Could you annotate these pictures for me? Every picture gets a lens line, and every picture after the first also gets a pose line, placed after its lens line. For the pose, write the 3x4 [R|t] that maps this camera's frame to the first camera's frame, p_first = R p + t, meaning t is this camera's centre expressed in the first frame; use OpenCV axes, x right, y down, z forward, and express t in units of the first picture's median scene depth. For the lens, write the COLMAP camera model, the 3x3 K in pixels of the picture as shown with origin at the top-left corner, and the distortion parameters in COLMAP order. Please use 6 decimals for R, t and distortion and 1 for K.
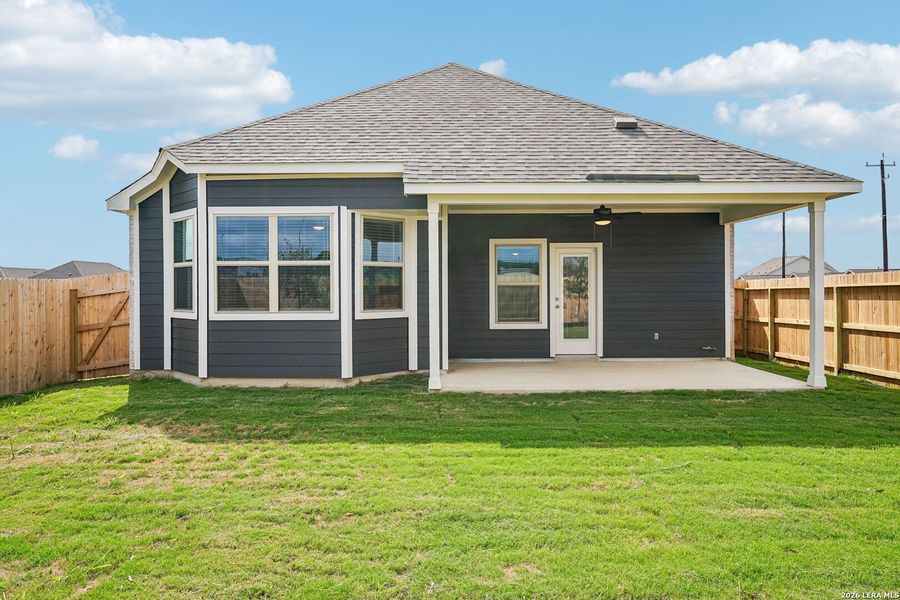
lens RADIAL K [[614.0, 0, 449.2], [0, 614.0, 285.9], [0, 0, 1]] dist [-0.004794, 0.000265]
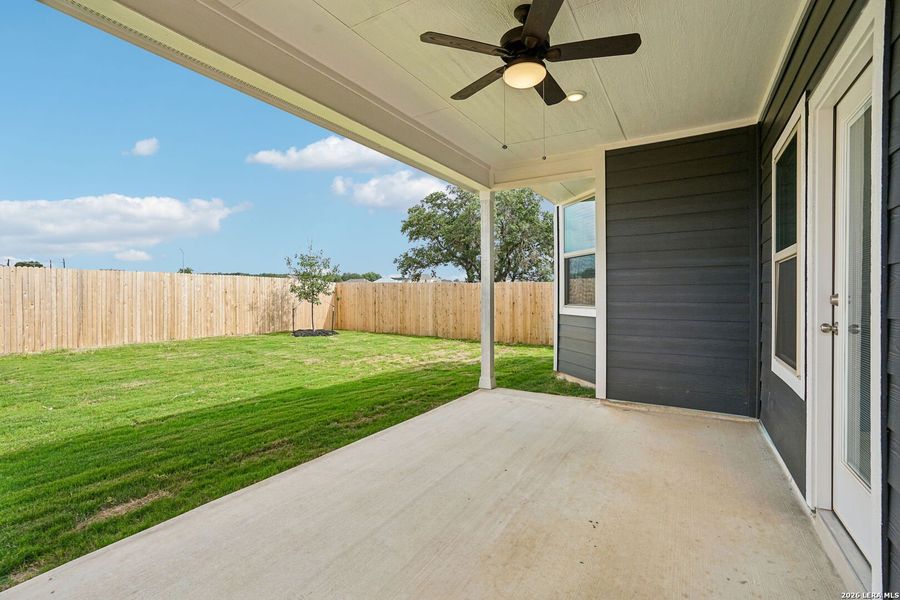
lens RADIAL K [[416.1, 0, 445.6], [0, 416.1, 297.5], [0, 0, 1]] dist [-0.002981, 0.000736]
pose [[-0.494507, 0.006044, -0.869153, 0.483175], [0.001751, 0.999981, 0.005958, 0.022262], [0.869172, 0.001424, -0.494508, 1.095737]]
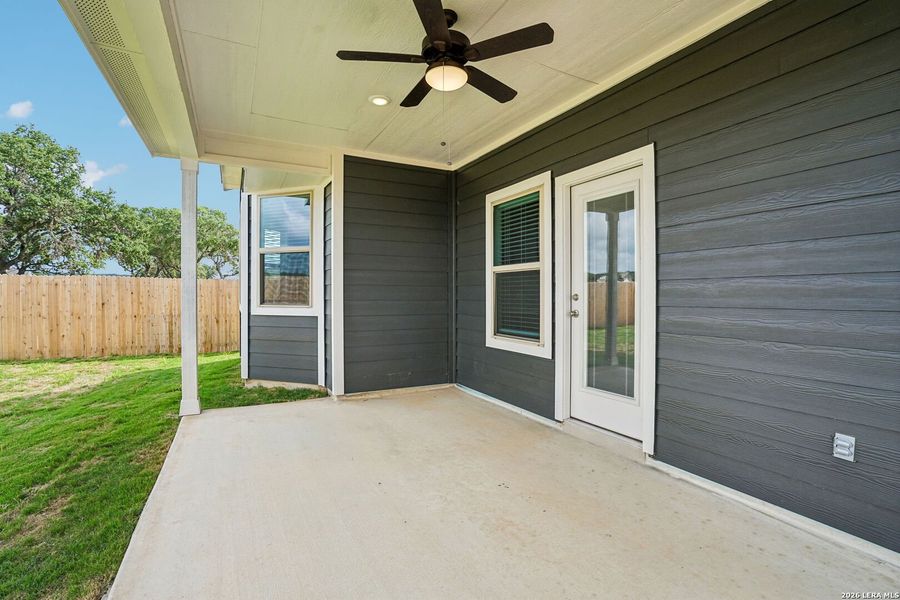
lens RADIAL K [[408.1, 0, 453.9], [0, 408.1, 296.6], [0, 0, 1]] dist [-0.060821, 0.017110]
pose [[0.486525, 0.008771, -0.873622, 0.460900], [-0.000977, 0.999954, 0.009495, 0.021170], [0.873666, -0.003766, 0.486512, 0.900524]]
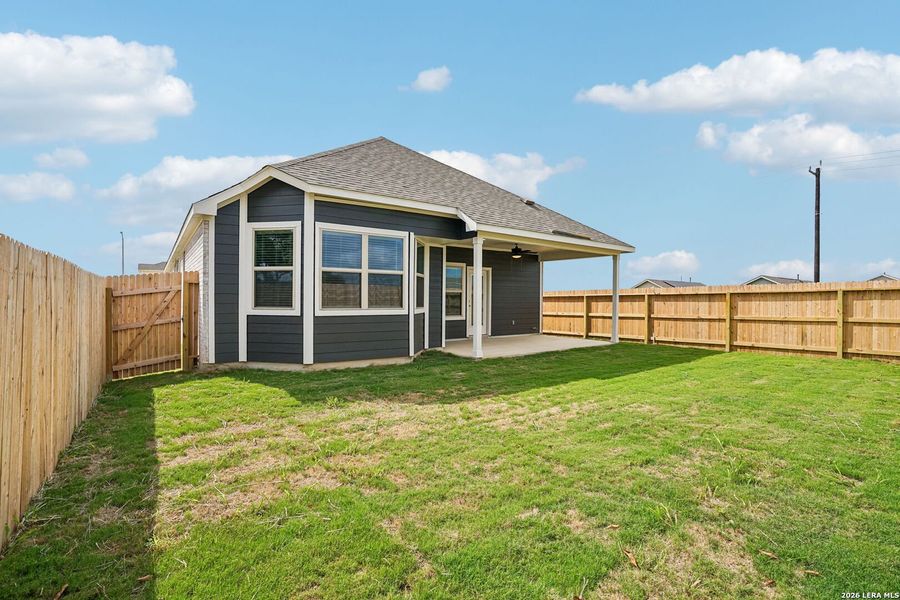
lens RADIAL K [[415.5, 0, 446.6], [0, 415.5, 303.2], [0, 0, 1]] dist [-0.046451, 0.000719]
pose [[0.802582, 0.002984, 0.596534, -0.612430], [-0.012449, 0.999853, 0.011748, 0.016857], [-0.596412, -0.016855, 0.802502, 0.178804]]
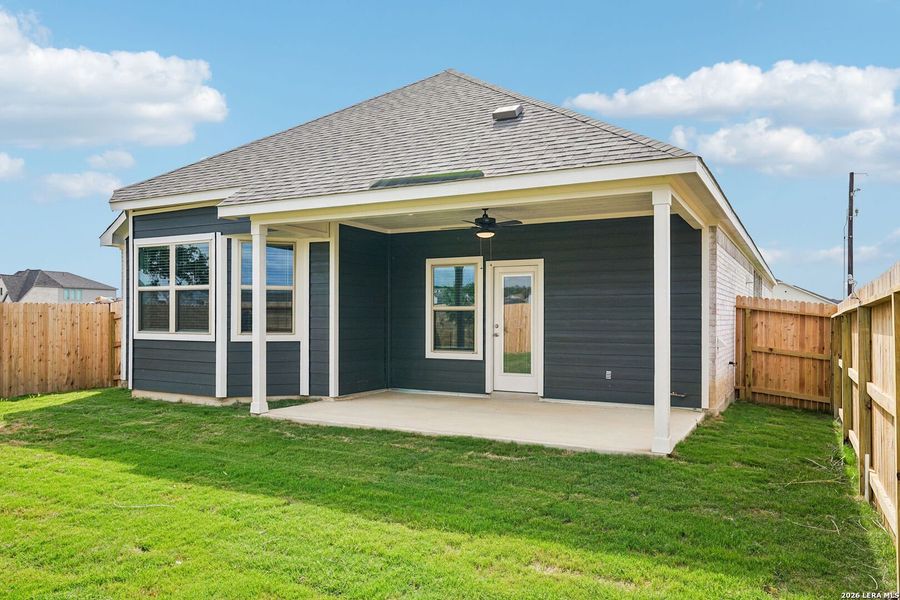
lens RADIAL K [[643.6, 0, 445.3], [0, 643.6, 312.5], [0, 0, 1]] dist [-0.001737, 0.000872]
pose [[0.884131, 0.004232, -0.467219, 0.621636], [-0.006525, 0.999973, -0.003290, 0.006786], [0.467193, 0.005957, 0.884135, 0.195604]]
